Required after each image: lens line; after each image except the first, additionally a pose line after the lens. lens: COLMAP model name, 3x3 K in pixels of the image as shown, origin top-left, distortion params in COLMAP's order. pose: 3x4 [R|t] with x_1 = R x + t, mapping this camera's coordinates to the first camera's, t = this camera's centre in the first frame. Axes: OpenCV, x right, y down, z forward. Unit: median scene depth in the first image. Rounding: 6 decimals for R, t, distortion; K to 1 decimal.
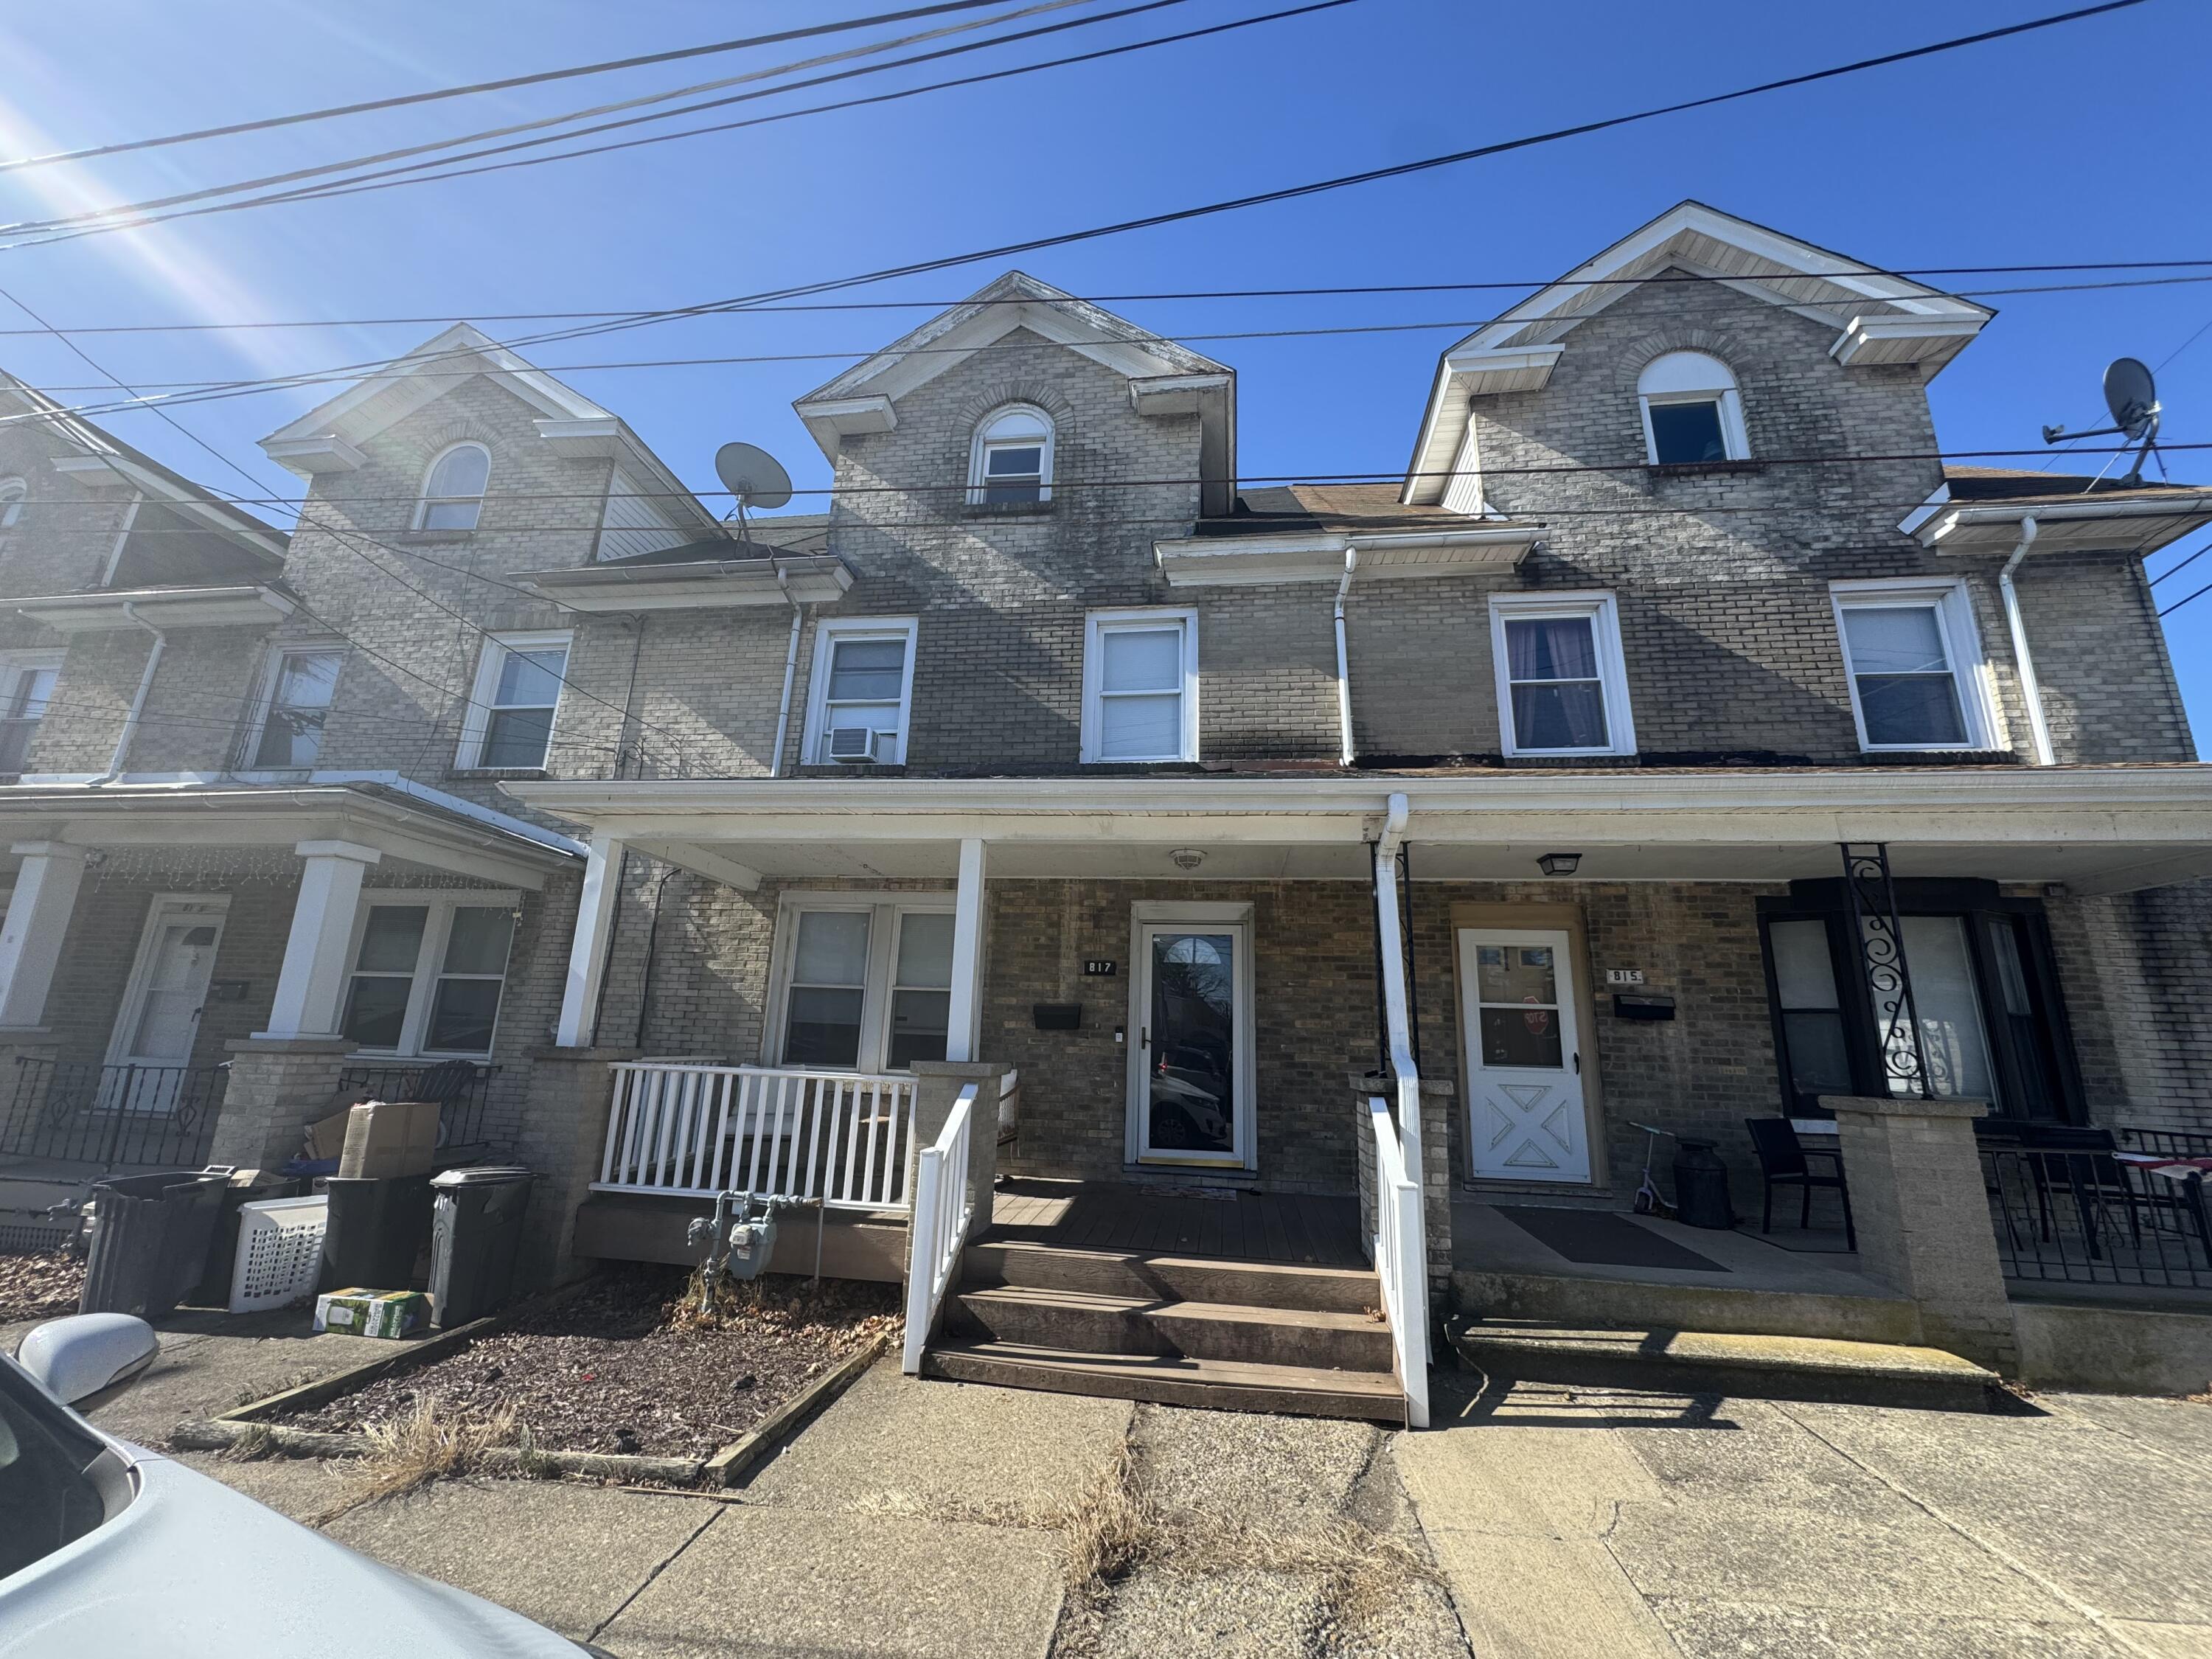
lens RADIAL K [[876.6, 0, 1105.7], [0, 876.6, 827.0], [0, 0, 1]] dist [-0.001357, -0.000224]
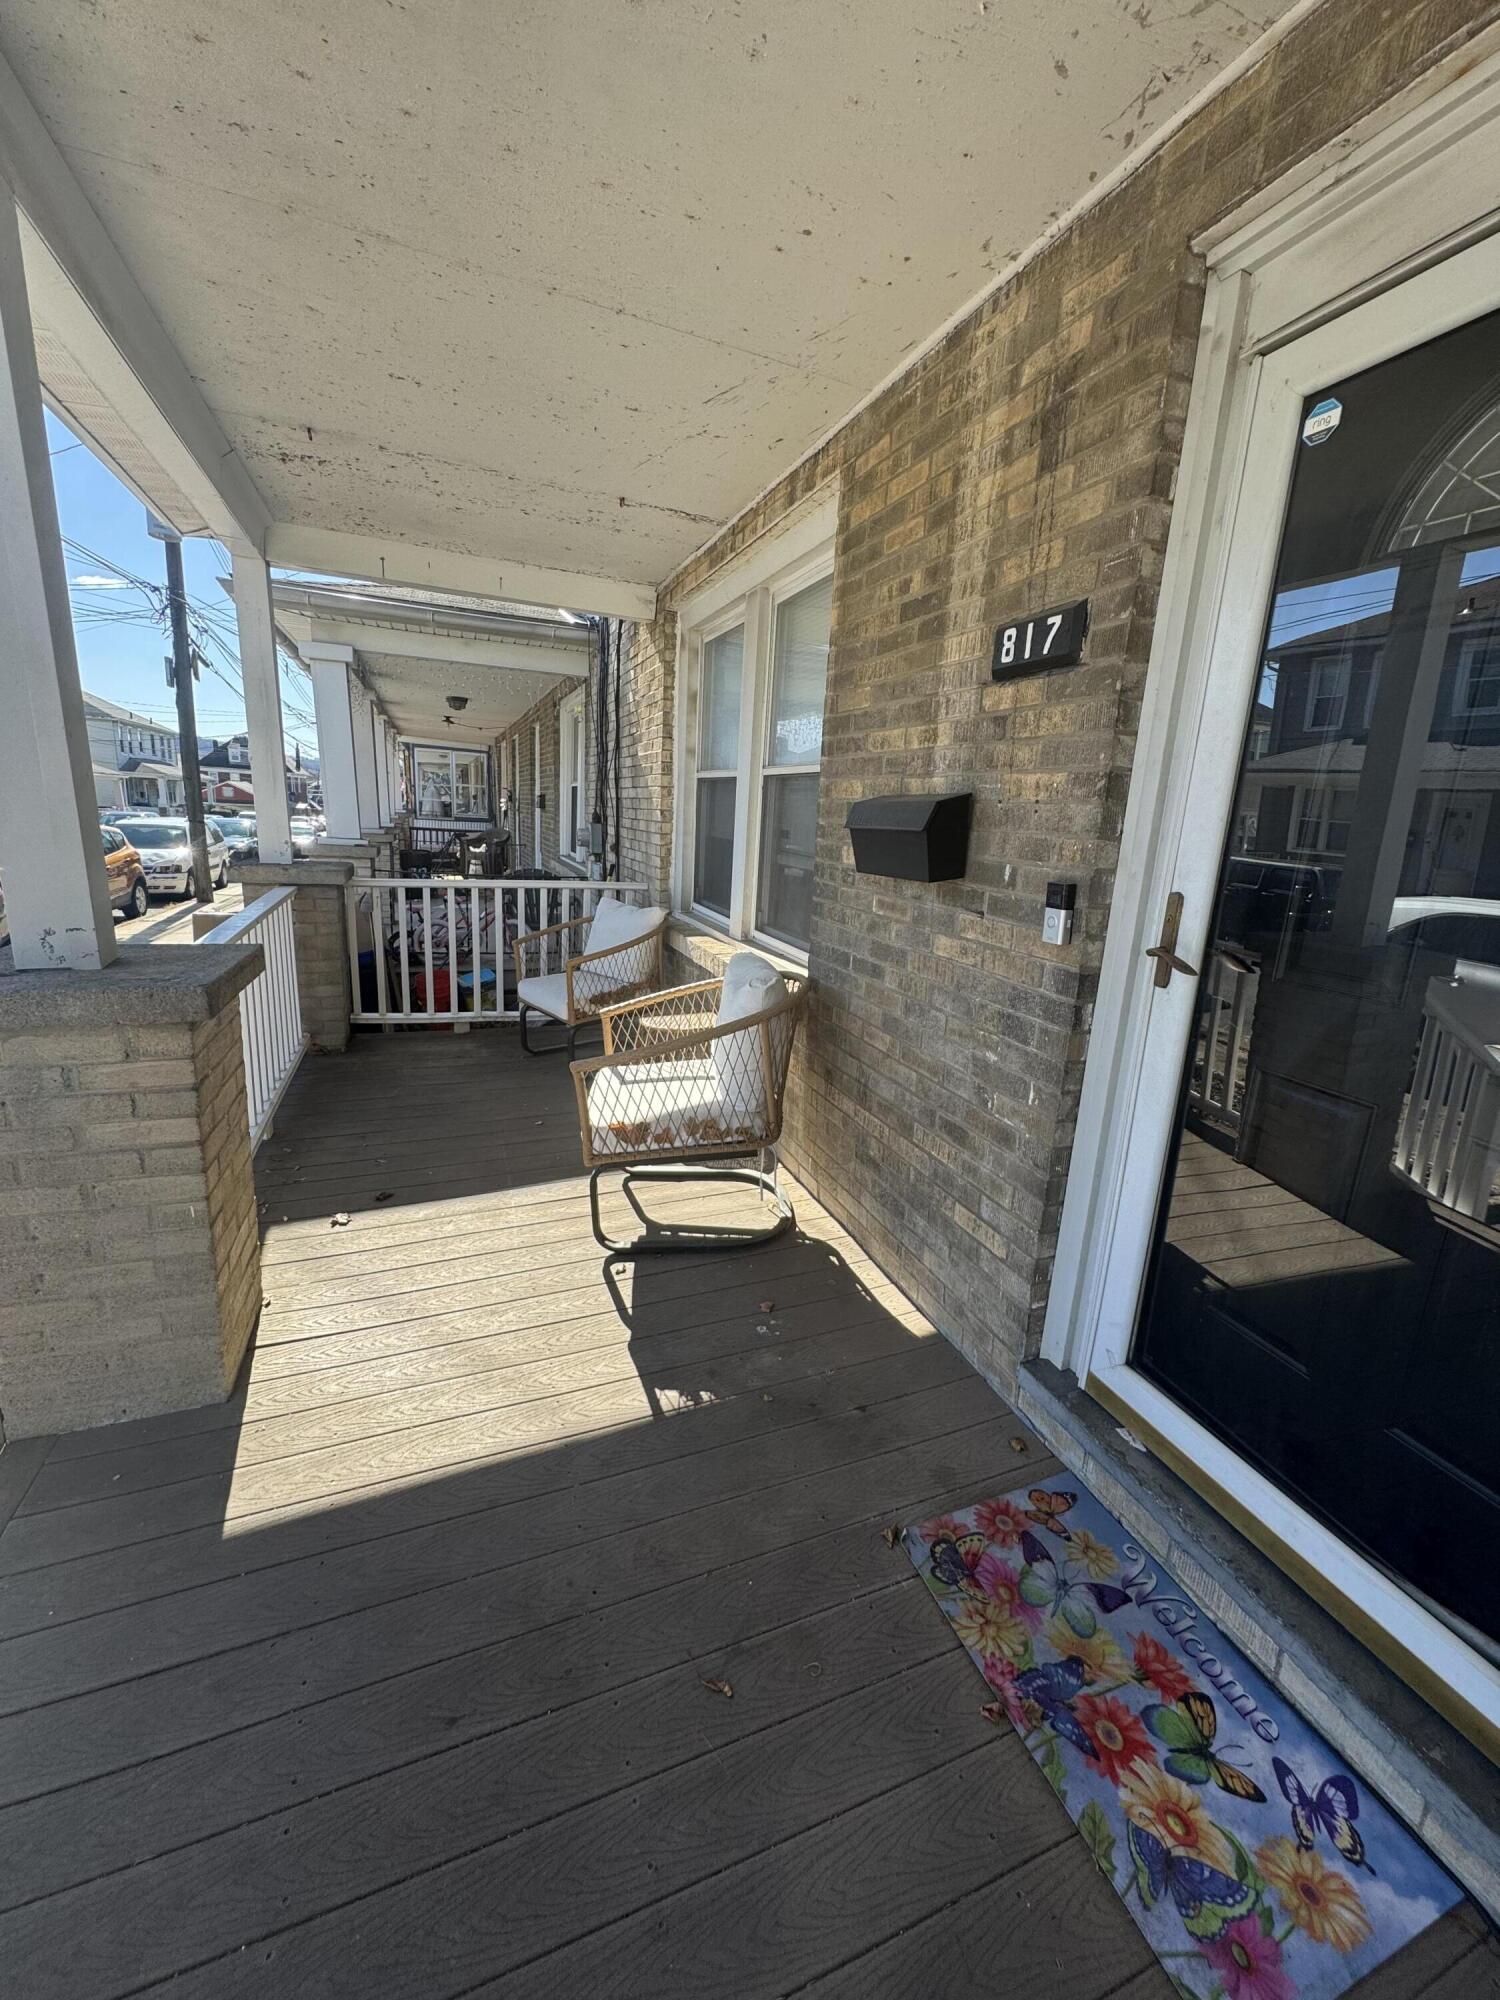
lens RADIAL K [[792.6, 0, 754.8], [0, 792.6, 995.3], [0, 0, 1]] dist [-0.001357, -0.000224]
pose [[0.487489, 0.195597, -0.850939, 0.163014], [0.163501, 0.936895, 0.309022, 0.170119], [0.857684, -0.289774, 0.424745, 0.802374]]
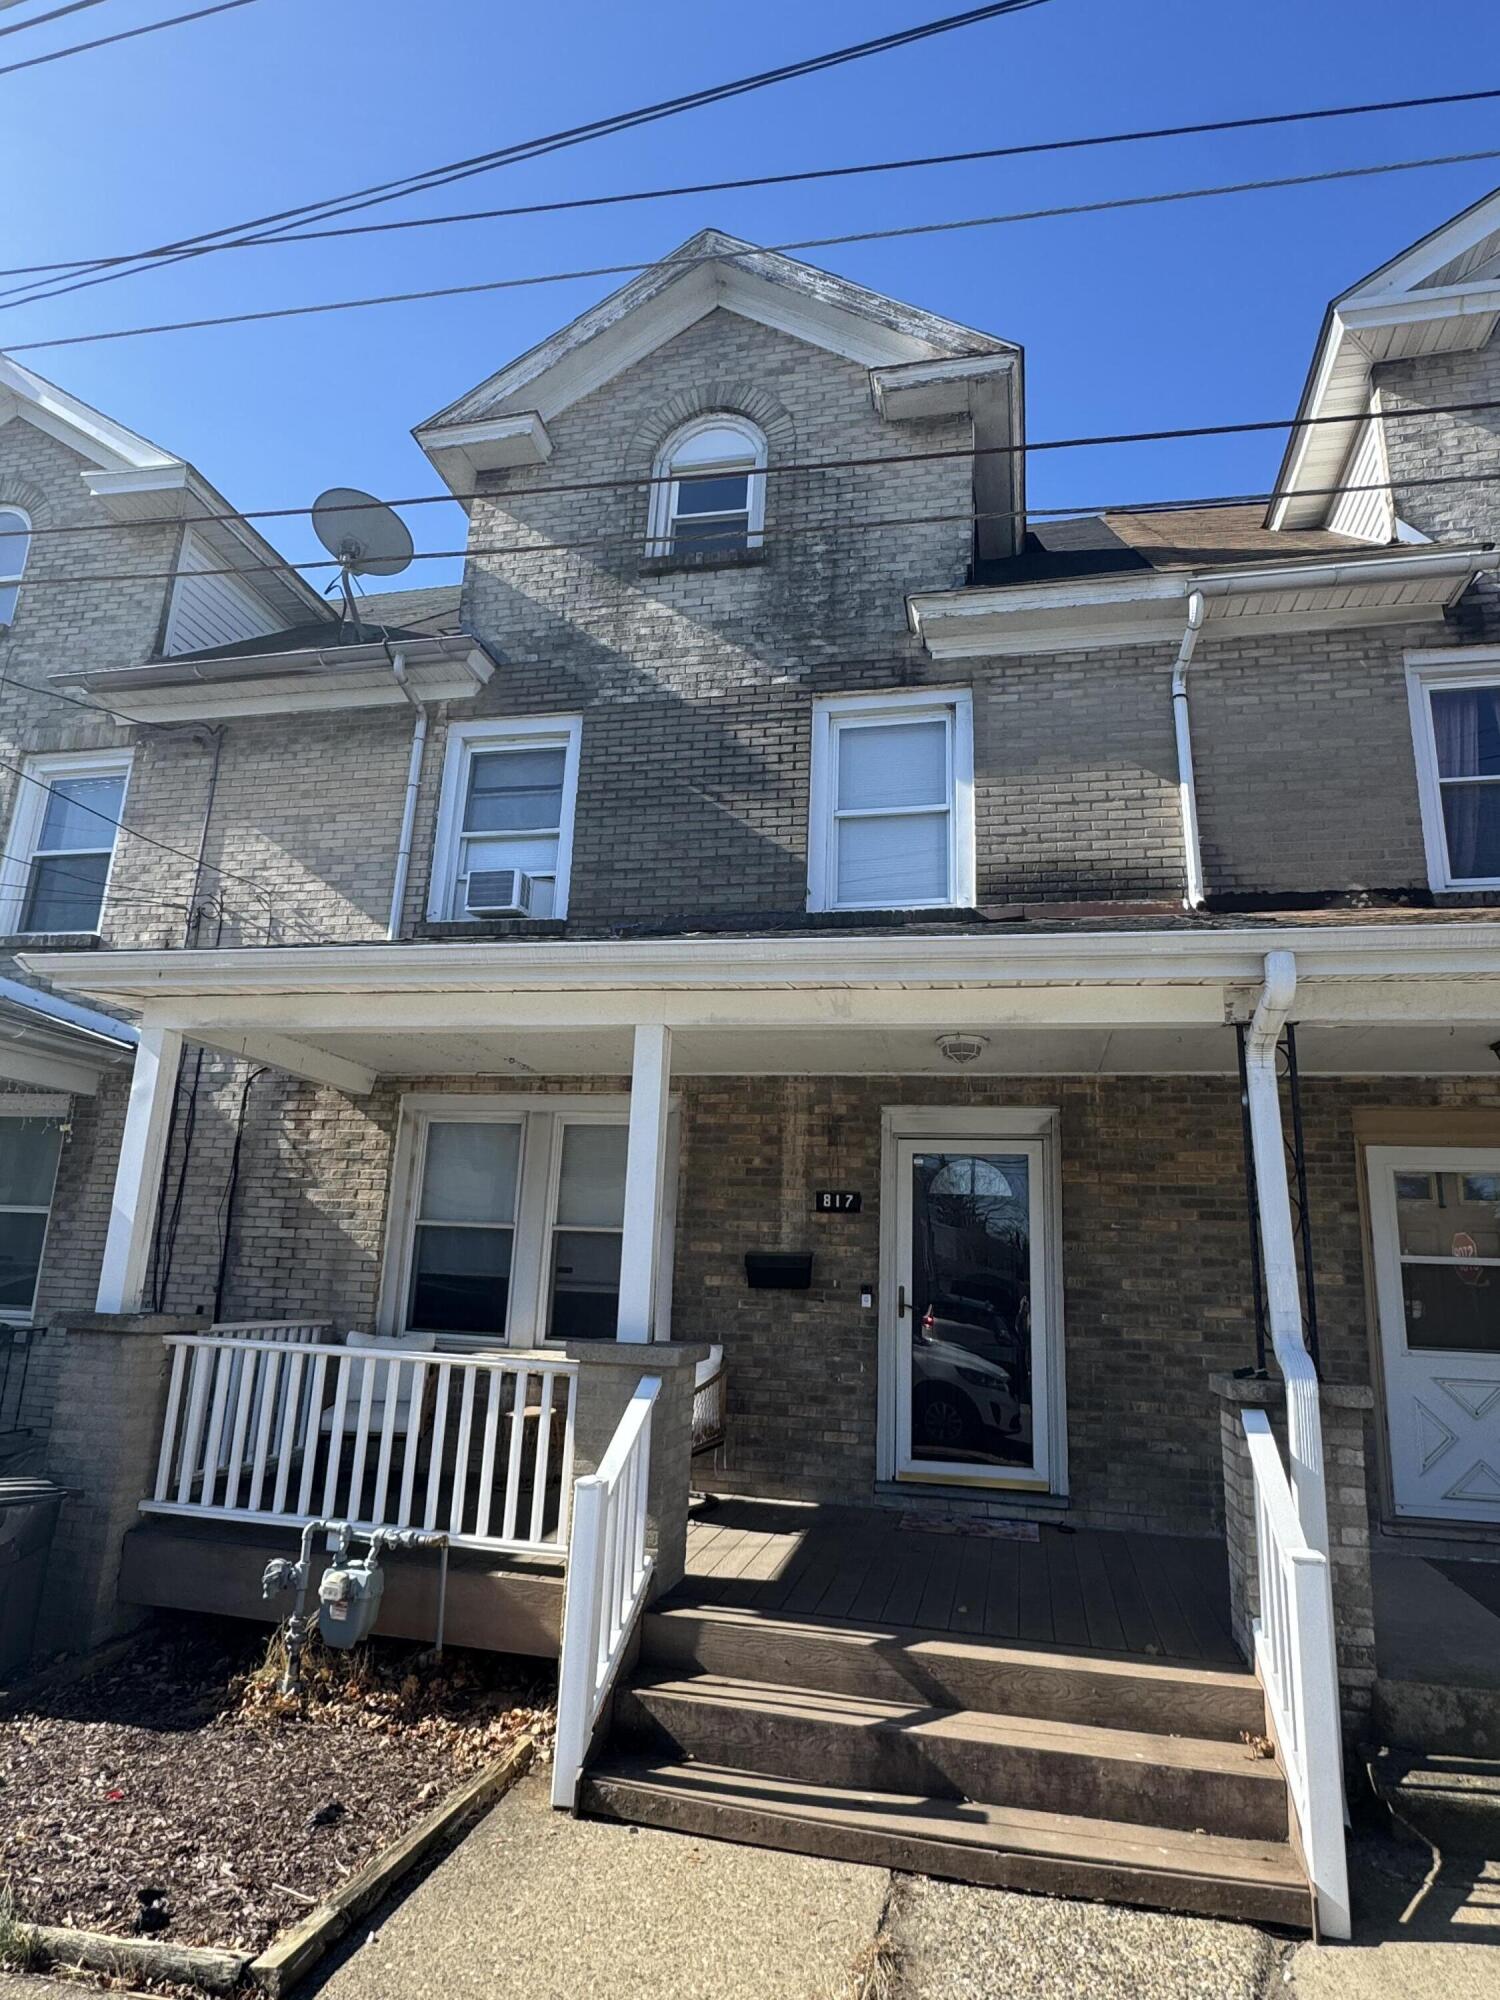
lens RADIAL K [[1148.4, 0, 752.5], [0, 1148.4, 1000.0], [0, 0, 1]] dist [-0.000893, -0.000961]
pose [[0.996097, -0.012606, -0.087359, 0.007716], [0.013210, 0.999893, 0.006332, -0.008925], [0.087270, -0.007461, 0.996157, 0.071202]]
